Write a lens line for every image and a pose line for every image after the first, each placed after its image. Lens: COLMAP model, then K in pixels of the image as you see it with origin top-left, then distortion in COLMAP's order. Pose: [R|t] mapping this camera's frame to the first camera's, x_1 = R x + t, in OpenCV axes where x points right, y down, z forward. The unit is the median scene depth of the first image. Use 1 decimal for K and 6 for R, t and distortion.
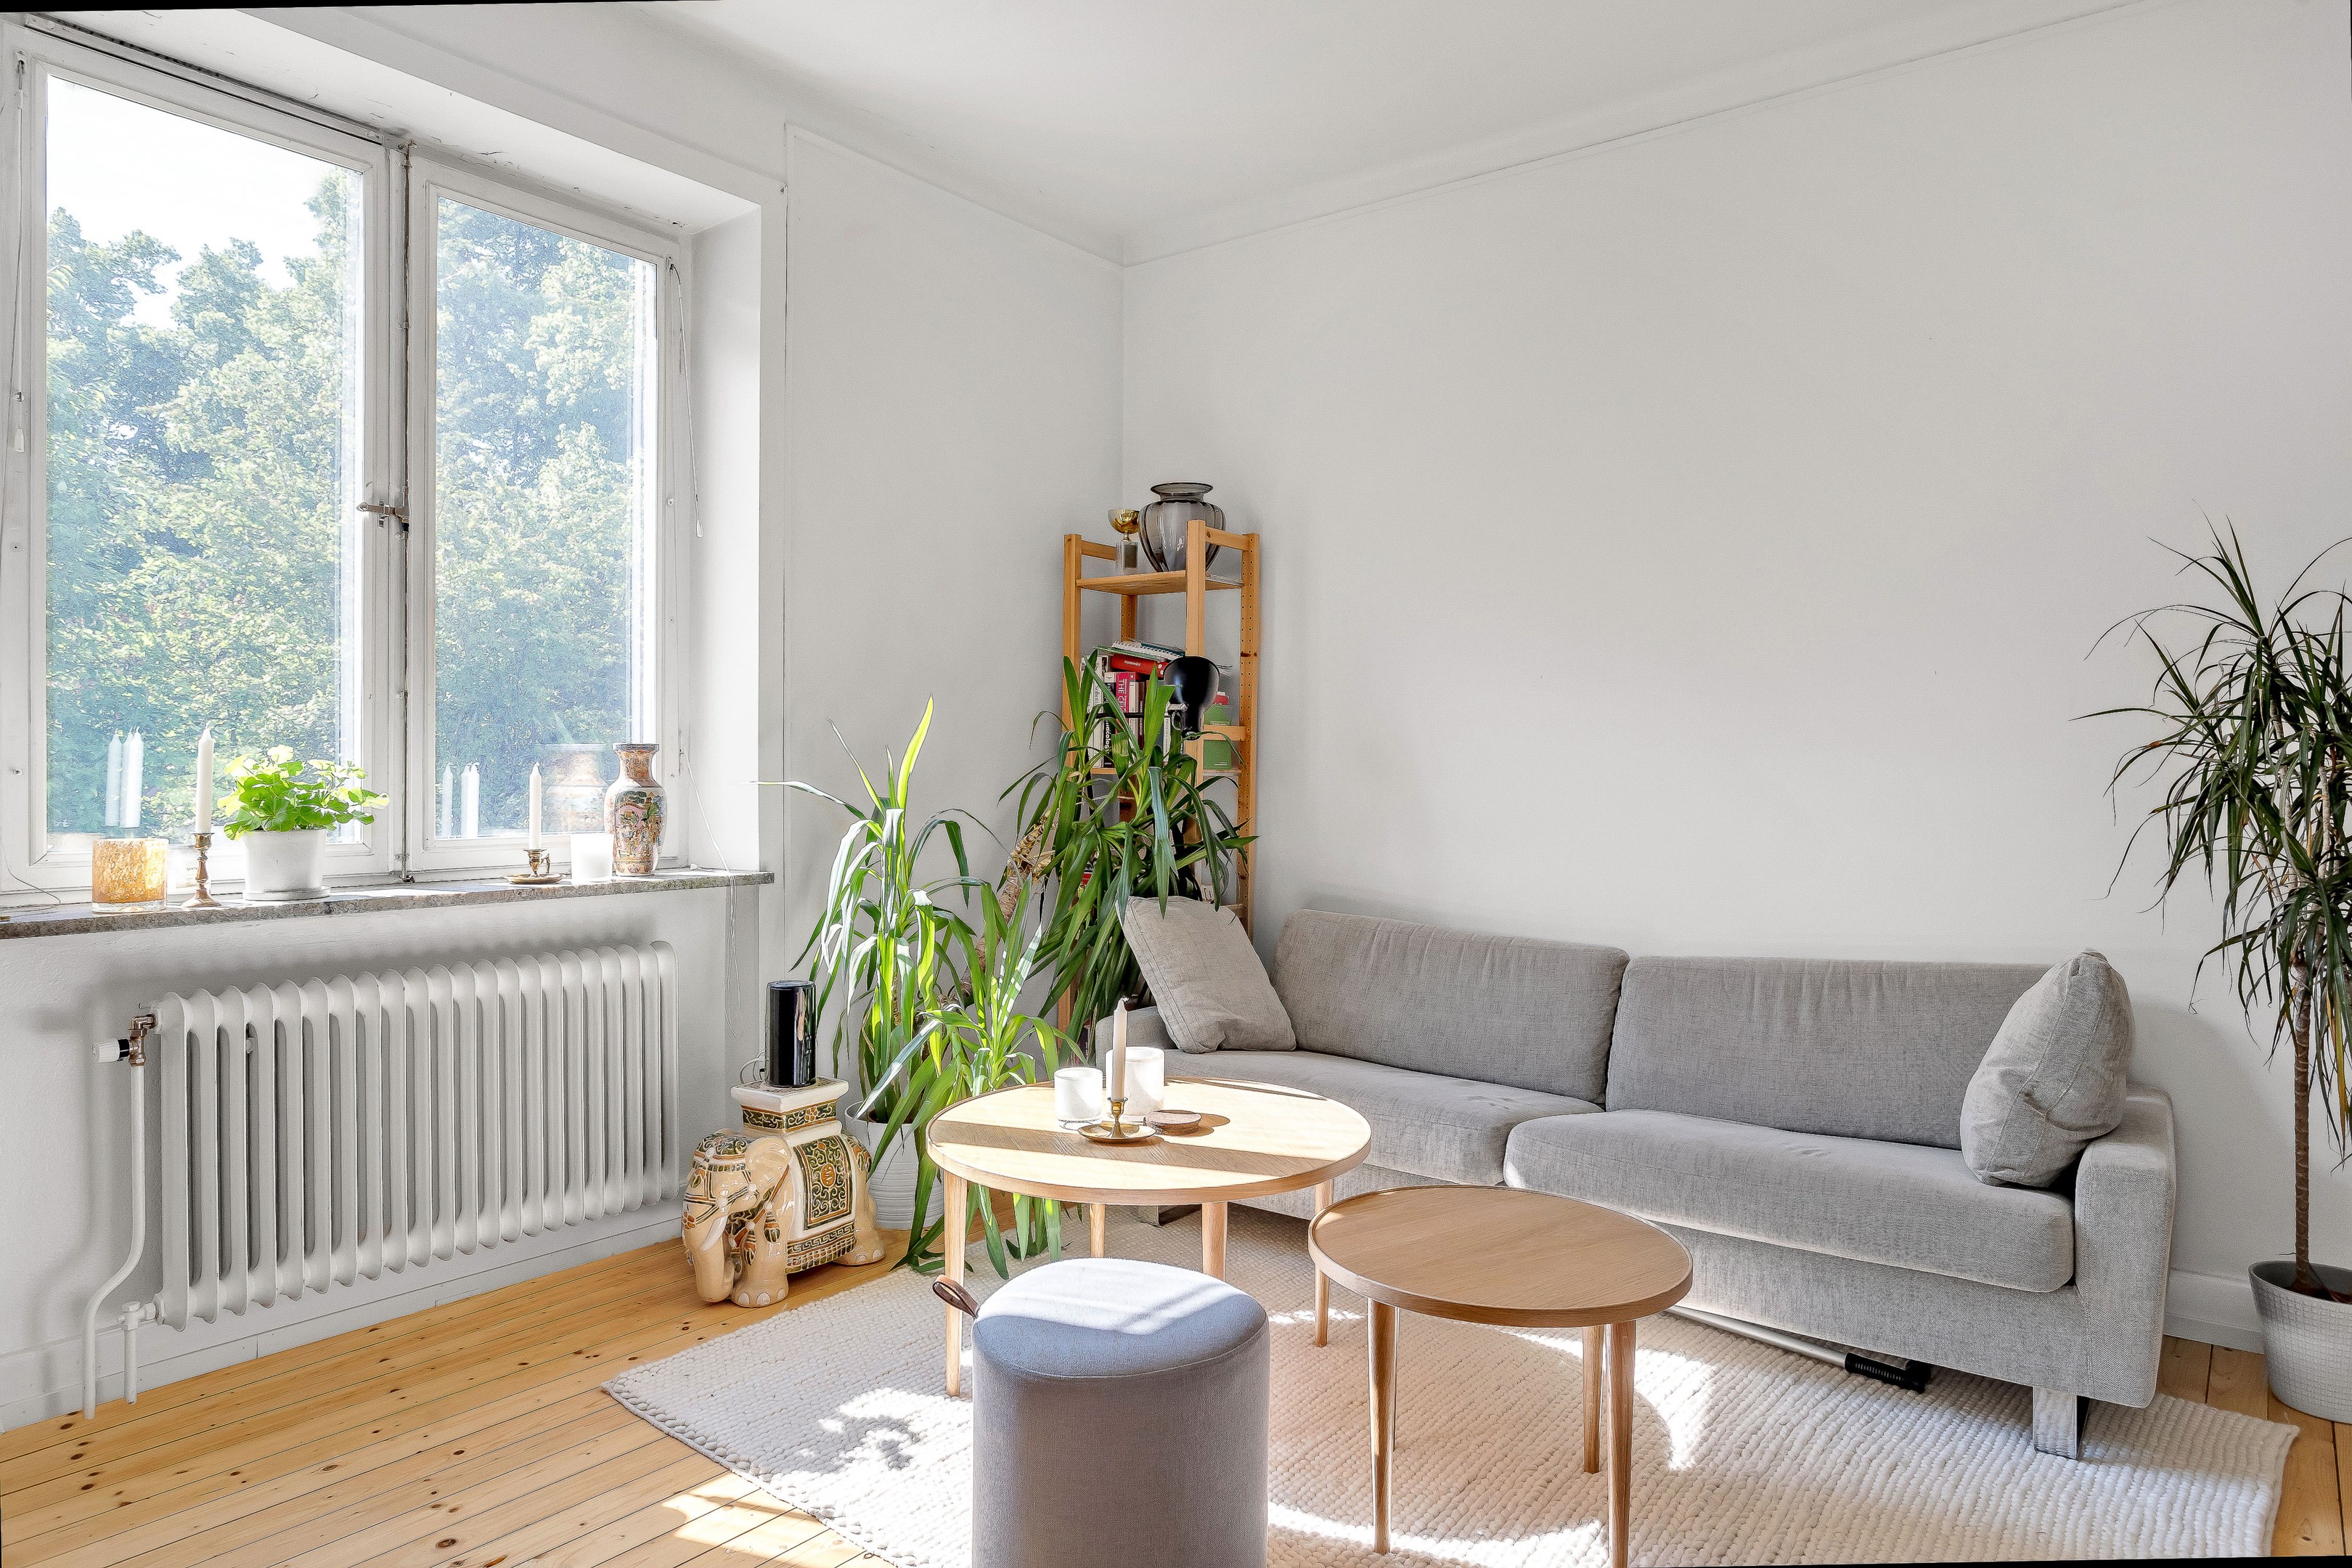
lens RADIAL K [[1401.9, 0, 1166.3], [0, 1401.9, 783.8], [0, 0, 1]] dist [-0.013495, 0.006003]
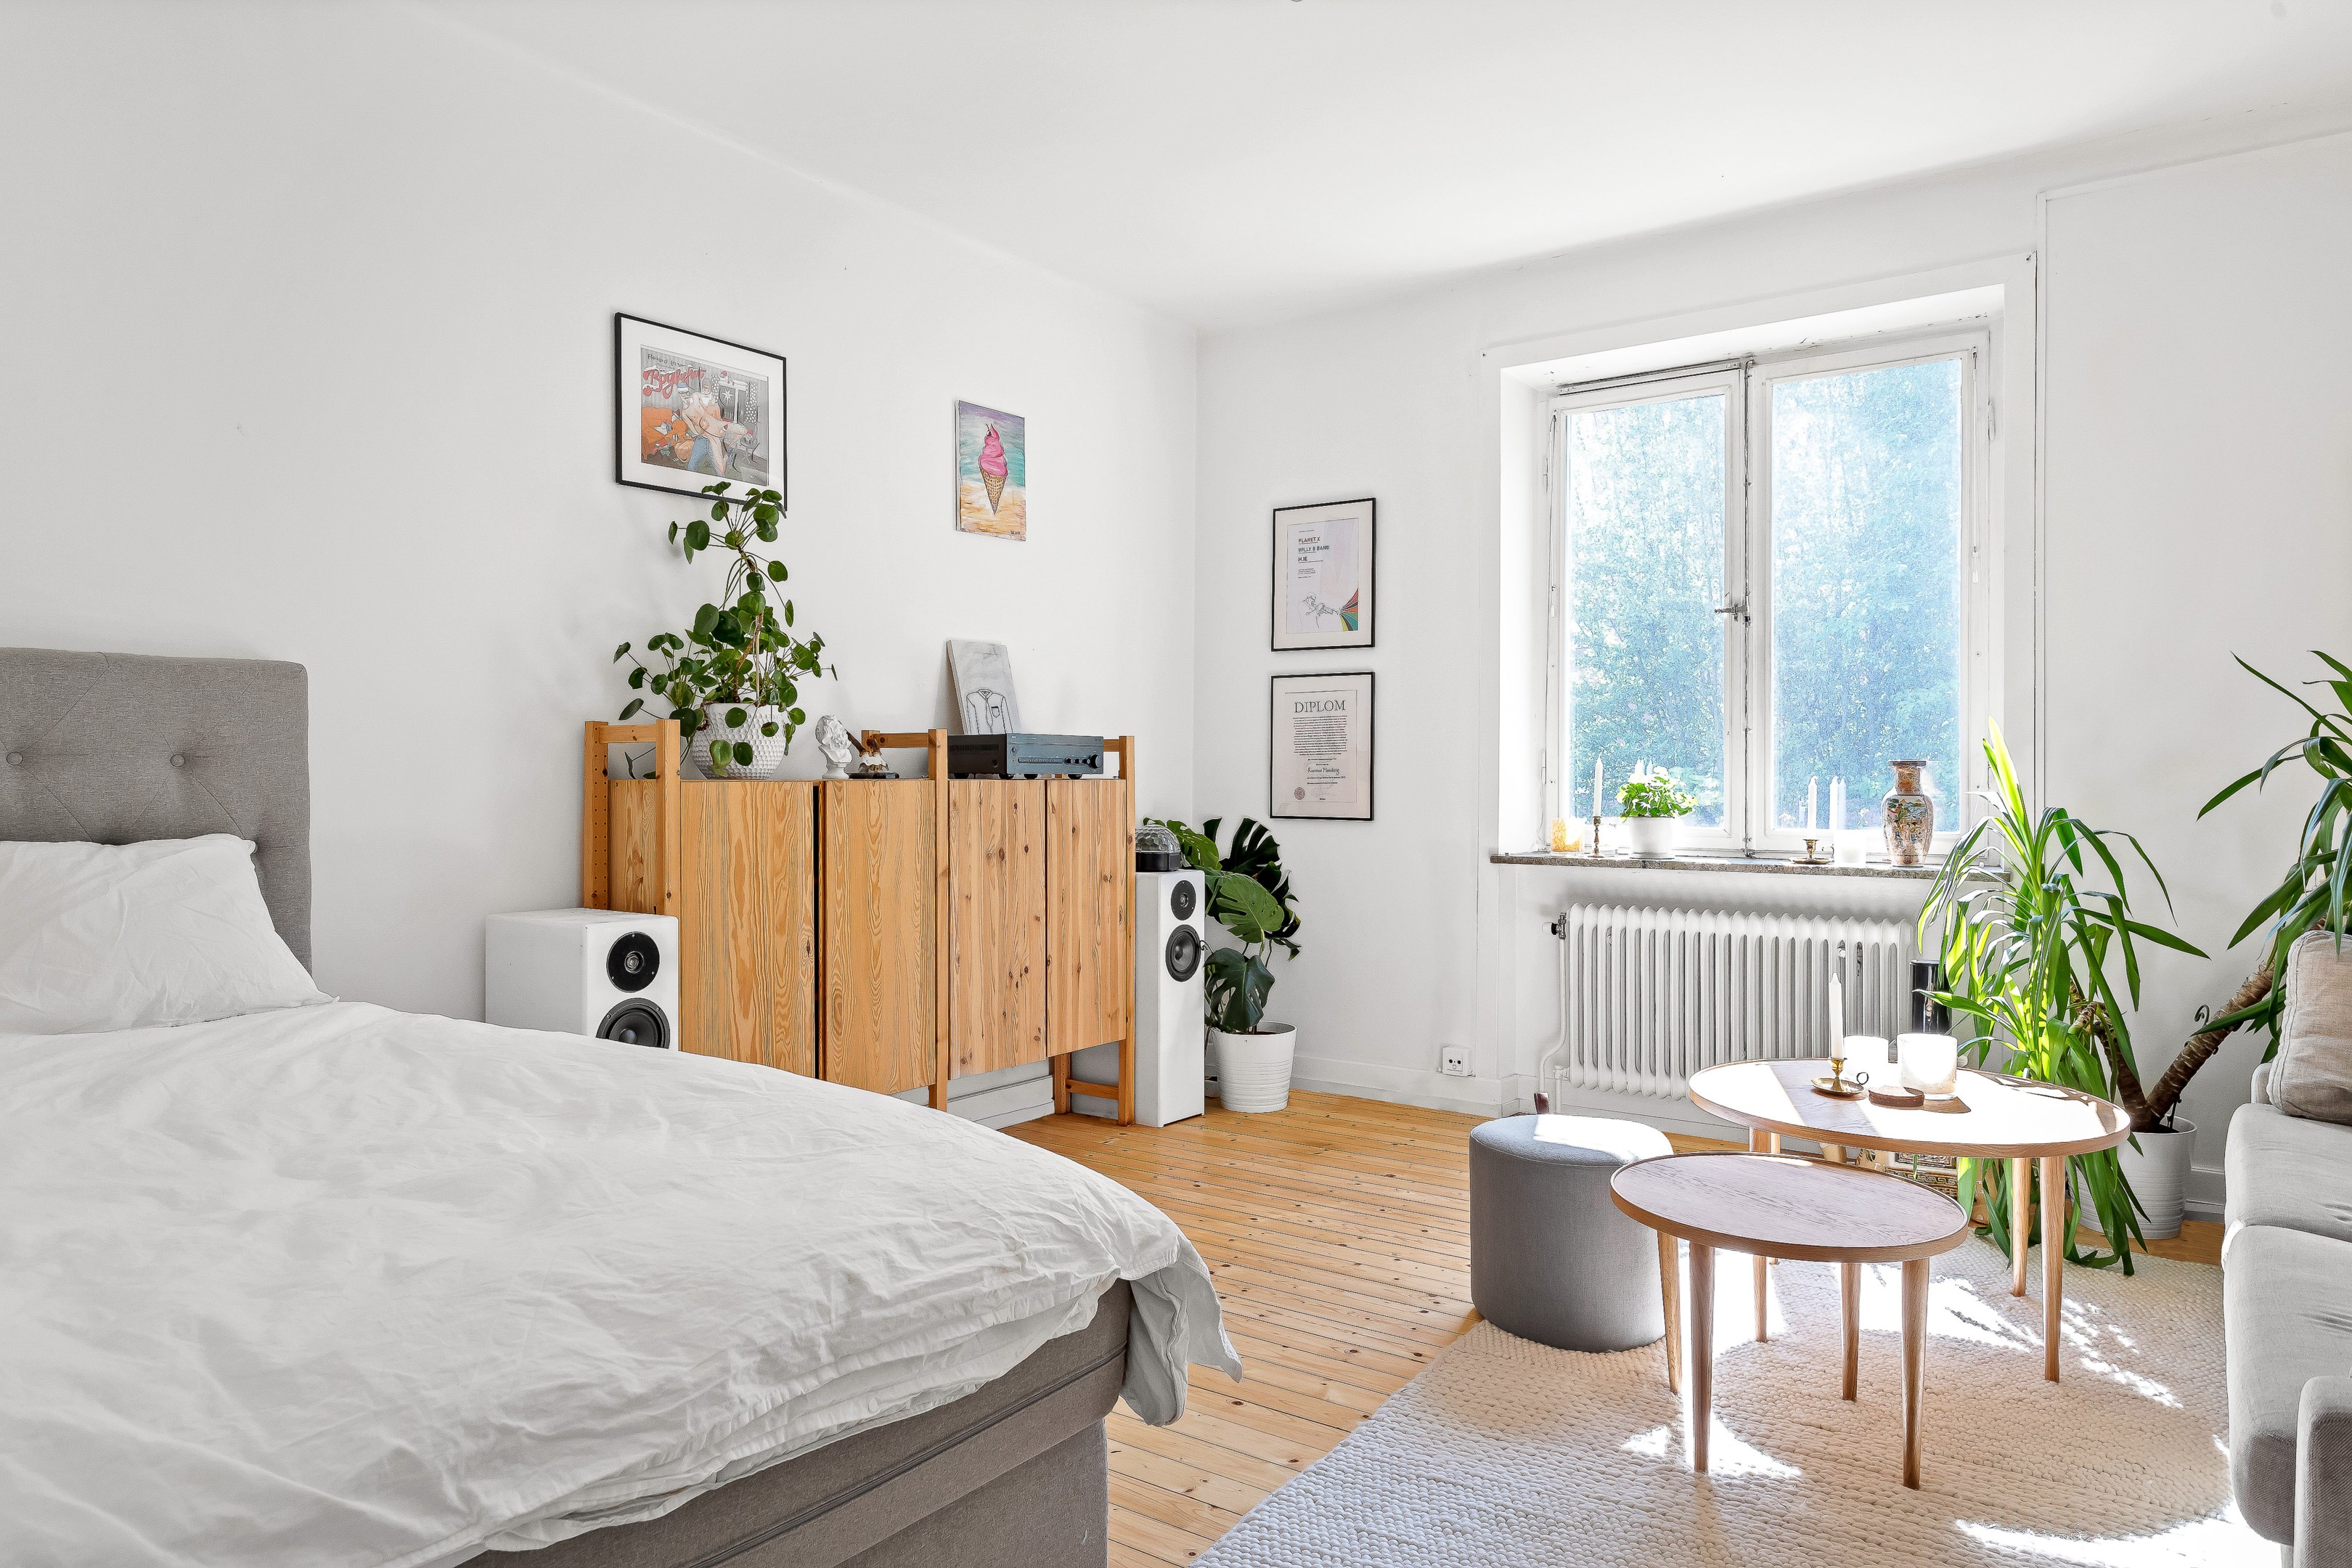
lens RADIAL K [[1401.9, 0, 1166.3], [0, 1401.9, 783.8], [0, 0, 1]] dist [-0.013495, 0.006003]
pose [[0.064168, 0.002766, -0.997935, 0.906777], [-0.010815, 0.999939, 0.002076, -0.003767], [0.997881, 0.010660, 0.064194, 0.286745]]
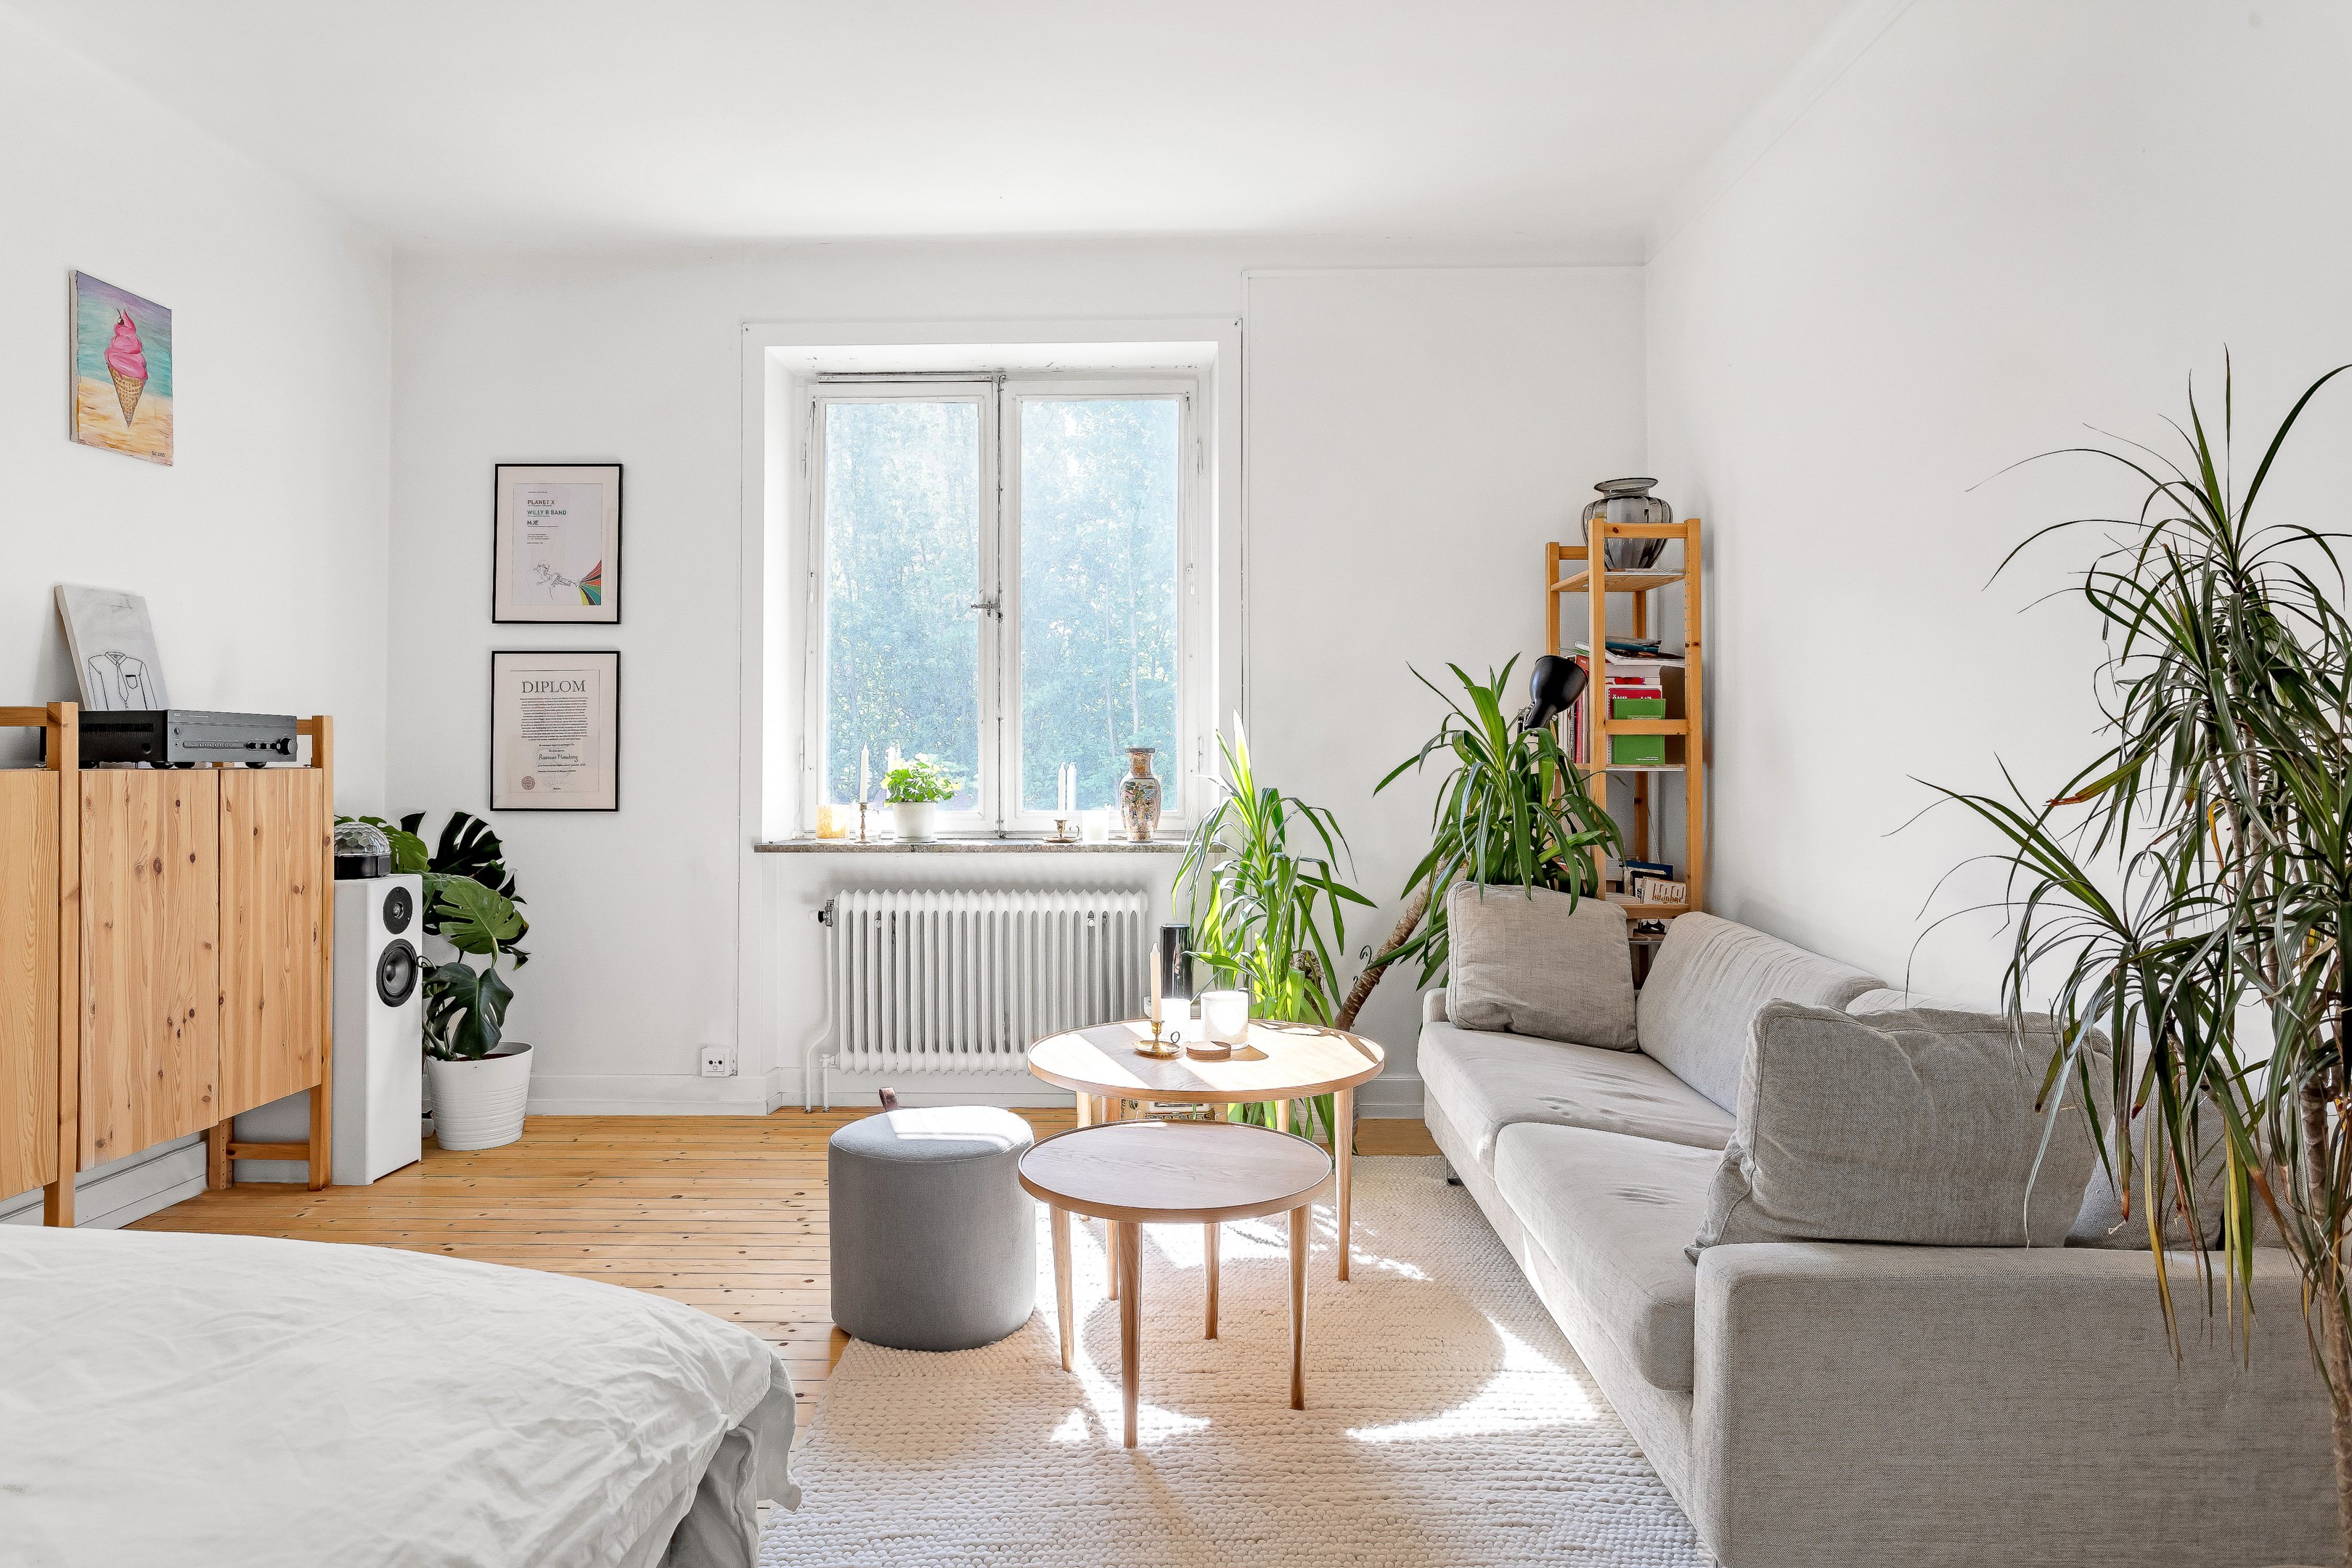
lens RADIAL K [[1353.0, 0, 1109.2], [0, 1353.0, 750.7], [0, 0, 1]] dist [-0.009788, 0.003404]
pose [[0.601933, -0.010898, -0.798472, 0.766055], [-0.004342, 0.999847, -0.016920, -0.003181], [0.798535, 0.013652, 0.601794, 0.169703]]
